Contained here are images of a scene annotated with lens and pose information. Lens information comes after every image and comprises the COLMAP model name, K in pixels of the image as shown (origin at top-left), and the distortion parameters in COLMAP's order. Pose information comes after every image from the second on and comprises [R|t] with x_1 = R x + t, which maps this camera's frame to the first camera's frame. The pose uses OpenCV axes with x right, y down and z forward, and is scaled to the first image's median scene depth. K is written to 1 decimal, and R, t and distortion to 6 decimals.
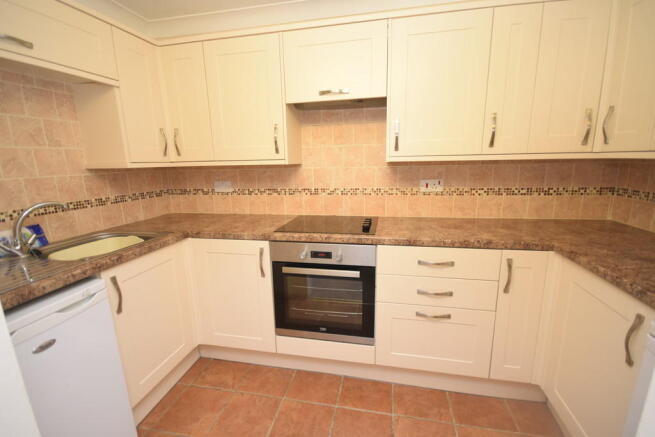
lens RADIAL K [[290.2, 0, 327.5], [0, 290.2, 218.5], [0, 0, 1]] dist [0.019778, -0.014951]
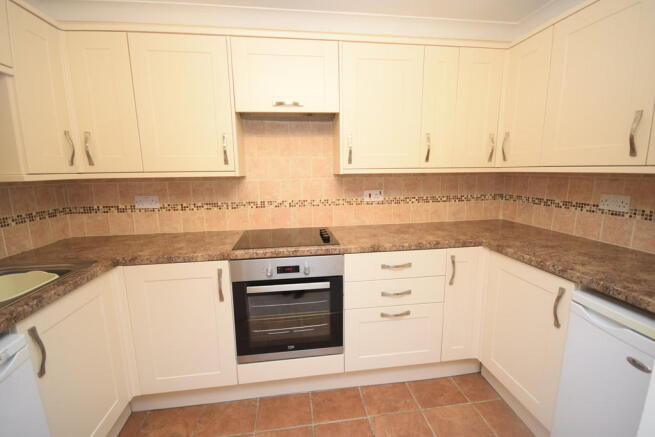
lens RADIAL K [[290.2, 0, 327.5], [0, 290.2, 218.5], [0, 0, 1]] dist [0.019778, -0.014951]
pose [[0.942172, -0.047709, 0.331715, -0.197115], [0.060274, 0.997798, -0.027690, -0.008744], [-0.329664, 0.046082, 0.942973, 0.035202]]
